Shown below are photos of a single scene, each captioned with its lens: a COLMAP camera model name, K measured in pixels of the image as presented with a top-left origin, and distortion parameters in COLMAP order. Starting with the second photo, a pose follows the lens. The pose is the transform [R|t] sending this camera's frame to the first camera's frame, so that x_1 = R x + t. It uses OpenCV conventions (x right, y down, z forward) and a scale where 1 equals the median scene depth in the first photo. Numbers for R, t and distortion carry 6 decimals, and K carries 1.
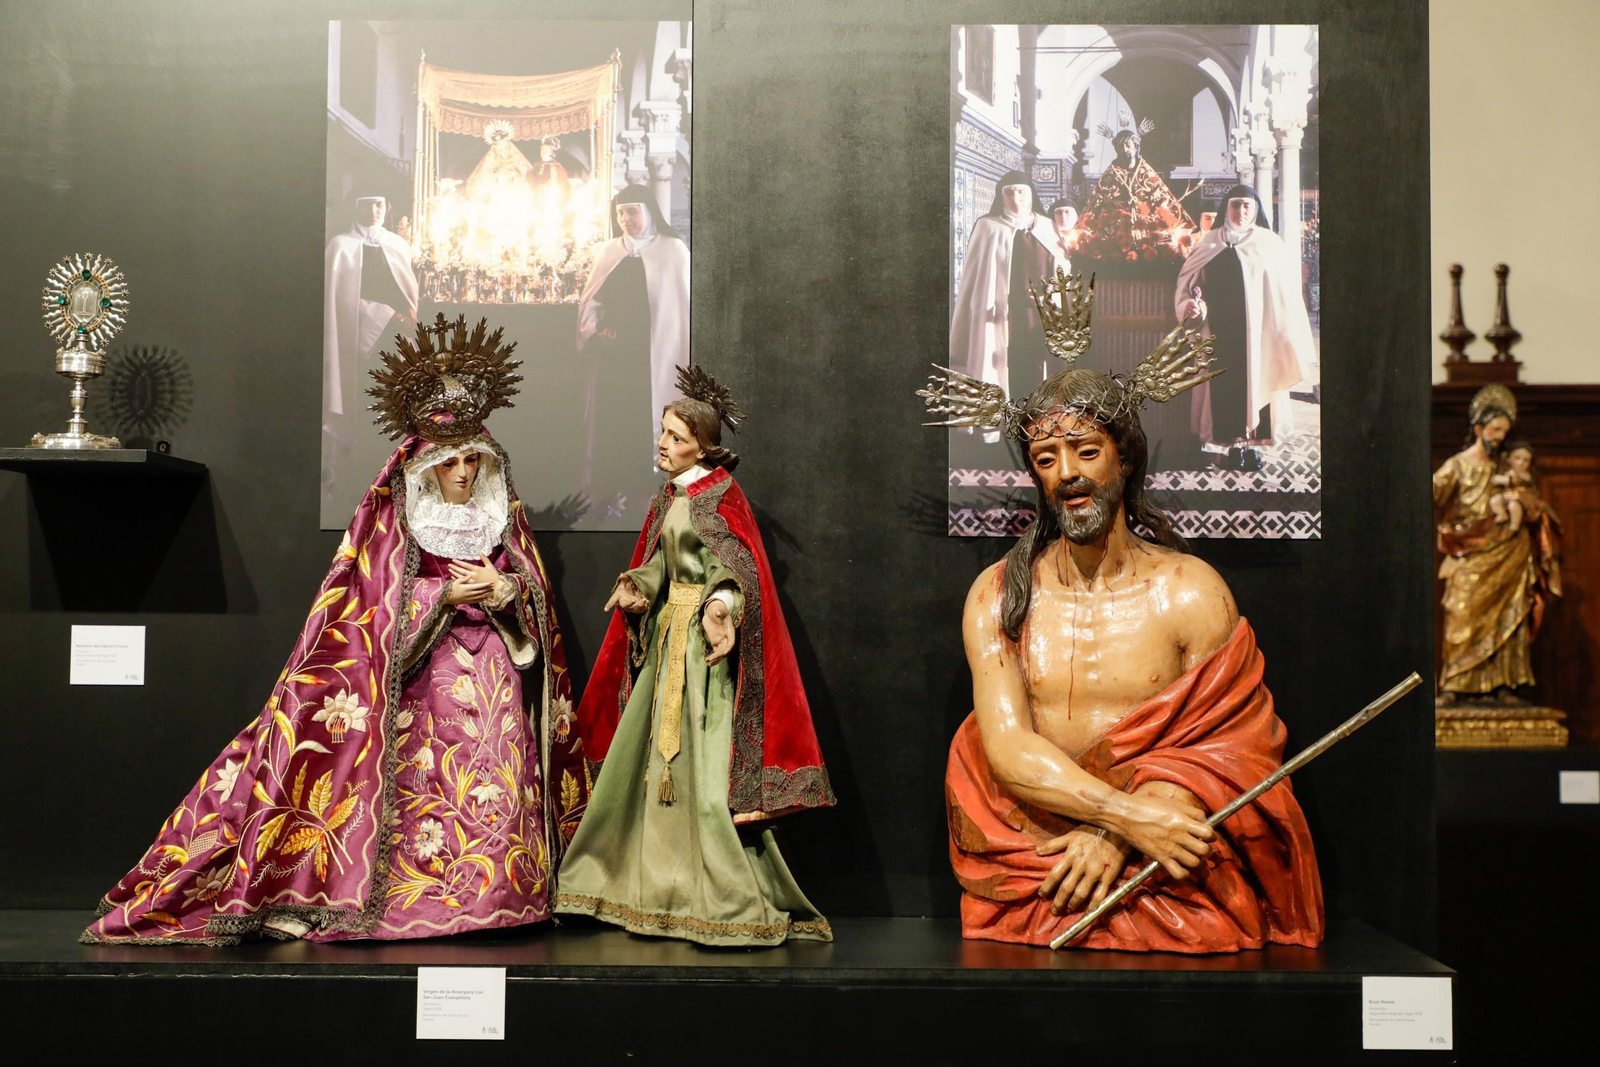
lens RADIAL K [[2284.8, 0, 798.4], [0, 2284.8, 535.0], [0, 0, 1]] dist [0.046822, 0.000000]
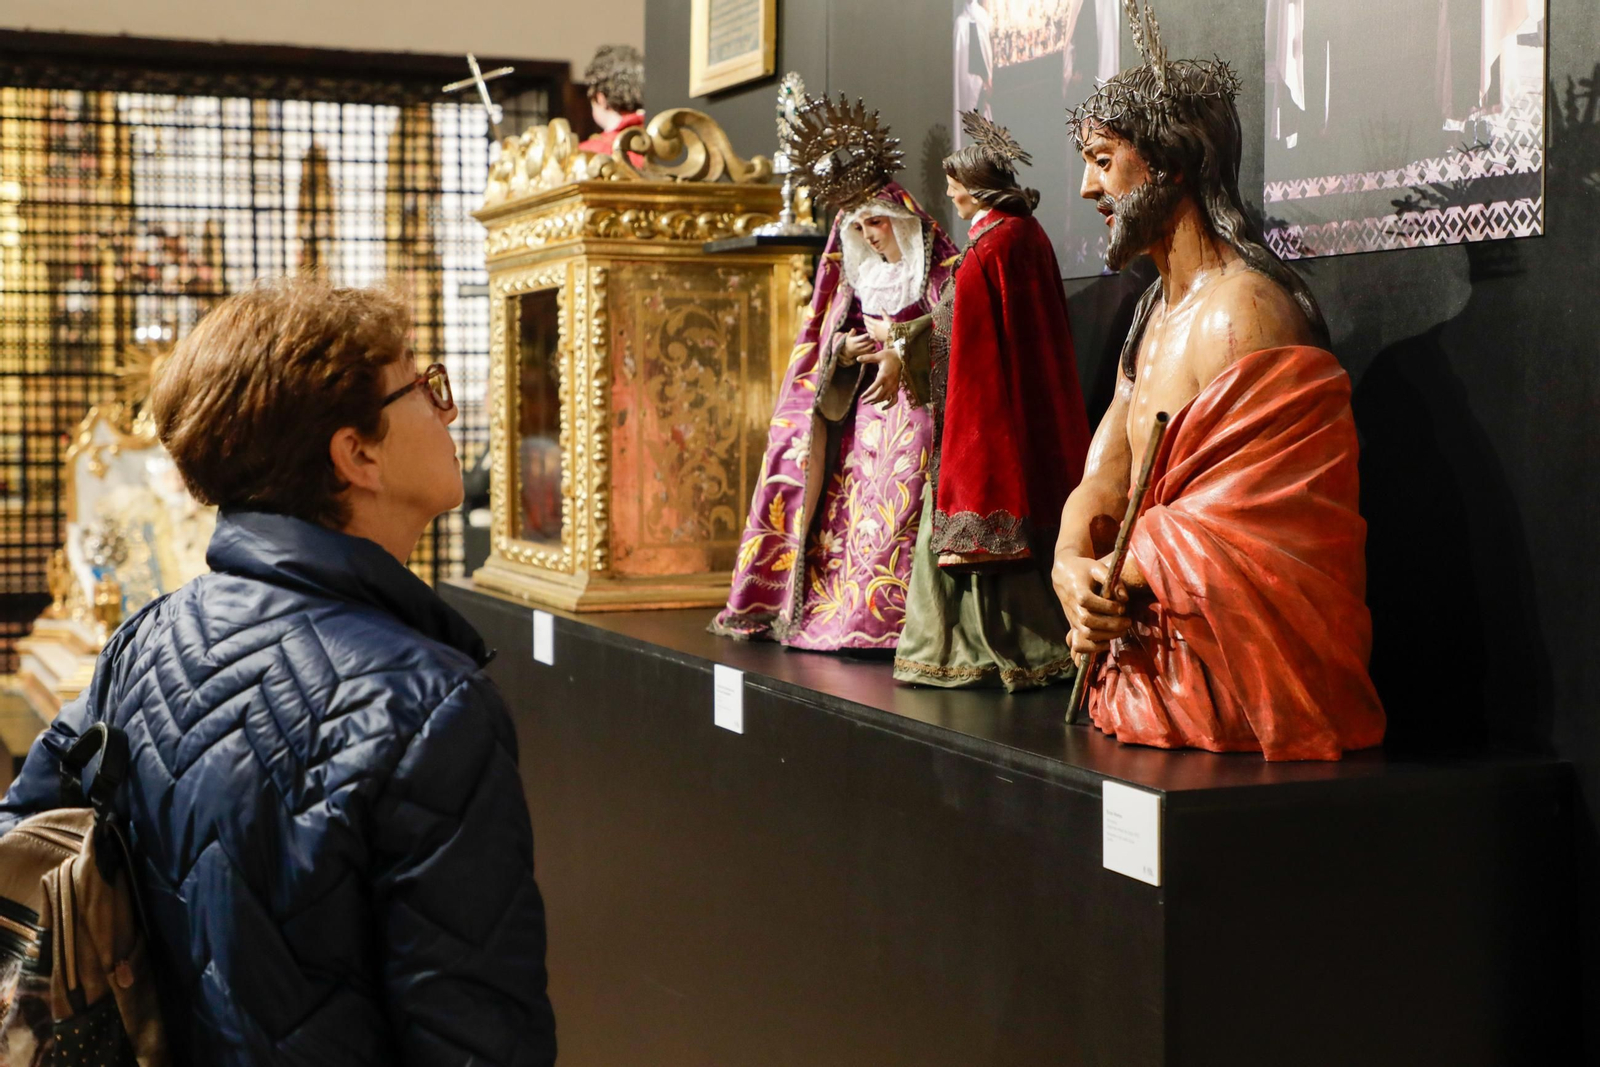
lens RADIAL K [[2284.8, 0, 798.5], [0, 2284.8, 533.5], [0, 0, 1]] dist [0.046822, 0.000000]
pose [[0.434850, 0.045115, -0.899372, 0.785540], [0.044807, 0.996423, 0.071648, 0.033430], [0.899387, -0.071454, 0.431273, 0.464878]]
